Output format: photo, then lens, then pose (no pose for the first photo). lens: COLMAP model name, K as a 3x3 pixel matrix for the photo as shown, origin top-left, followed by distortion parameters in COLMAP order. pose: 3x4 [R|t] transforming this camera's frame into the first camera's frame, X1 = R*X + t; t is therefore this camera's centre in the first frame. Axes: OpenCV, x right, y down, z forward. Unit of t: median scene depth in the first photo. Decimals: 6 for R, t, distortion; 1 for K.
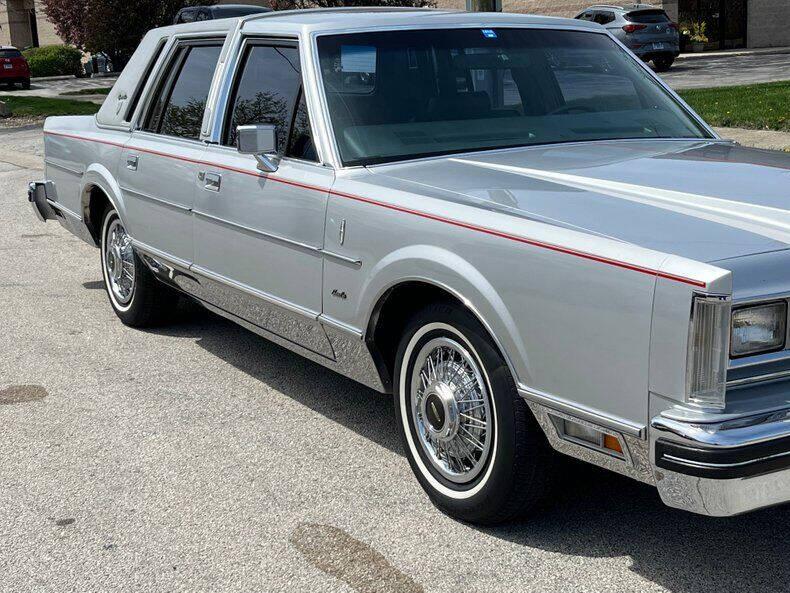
lens RADIAL K [[1257.9, 0, 363.7], [0, 1257.9, 313.0], [0, 0, 1]] dist [0.051644, 0.000000]
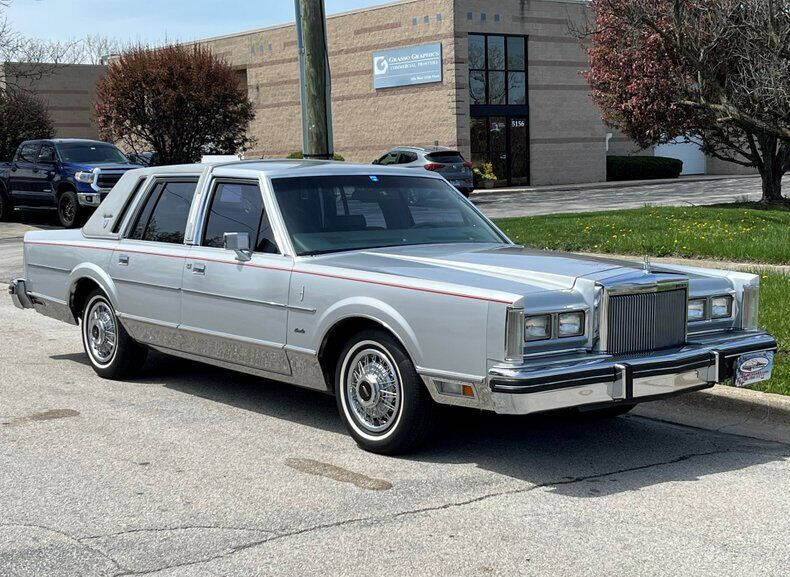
lens RADIAL K [[1269.3, 0, 389.8], [0, 1269.3, 291.6], [0, 0, 1]] dist [0.101885, 0.000000]
pose [[0.984141, -0.000764, 0.177385, -0.181508], [0.021880, 0.992878, -0.117111, 0.120850], [-0.176032, 0.119135, 0.977149, -0.613844]]
